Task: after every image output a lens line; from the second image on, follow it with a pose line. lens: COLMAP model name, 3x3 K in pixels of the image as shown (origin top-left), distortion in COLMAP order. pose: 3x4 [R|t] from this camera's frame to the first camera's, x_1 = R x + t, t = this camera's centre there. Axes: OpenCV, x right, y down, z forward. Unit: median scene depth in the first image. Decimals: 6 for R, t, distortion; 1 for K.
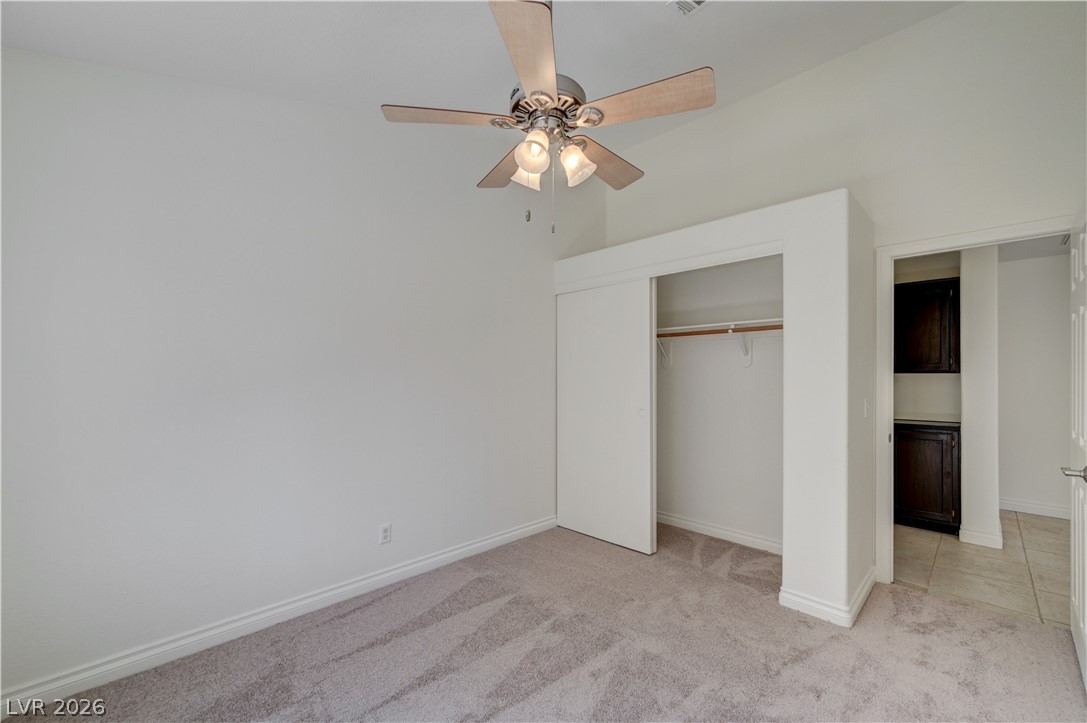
lens RADIAL K [[436.1, 0, 547.8], [0, 436.1, 376.3], [0, 0, 1]] dist [0.001193, 0.000252]
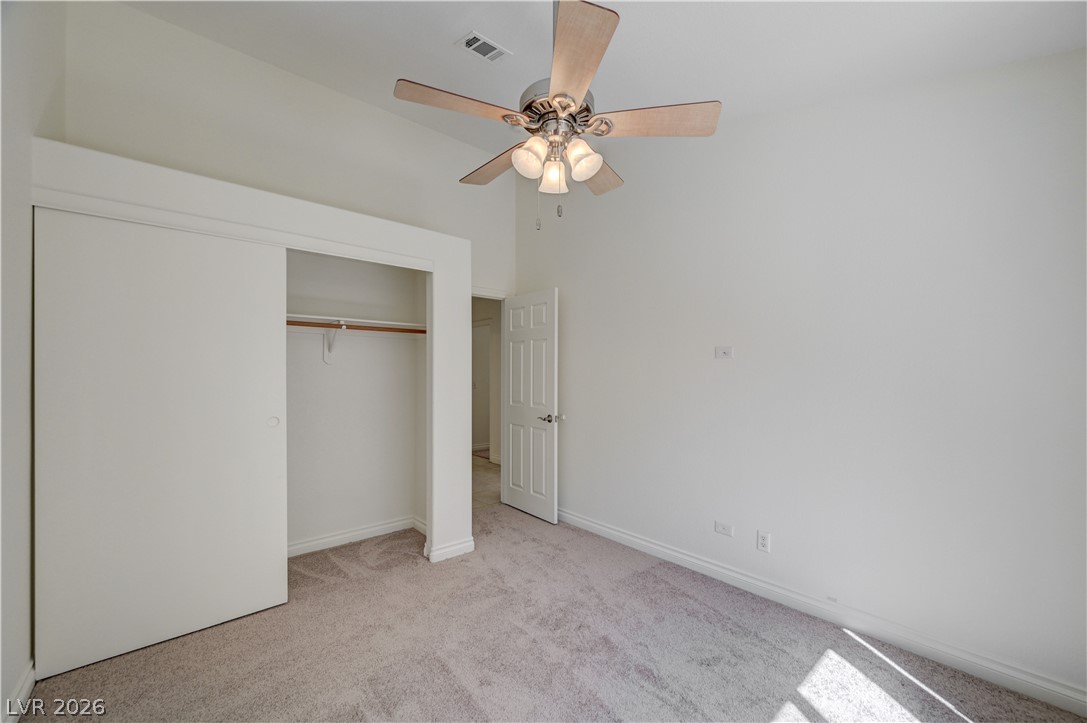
lens RADIAL K [[436.1, 0, 547.8], [0, 436.1, 376.3], [0, 0, 1]] dist [0.001193, 0.000252]
pose [[0.063972, -0.011344, 0.997887, -0.568146], [-0.001685, 0.999933, 0.011476, -0.006760], [-0.997950, -0.002415, 0.063949, 0.535897]]
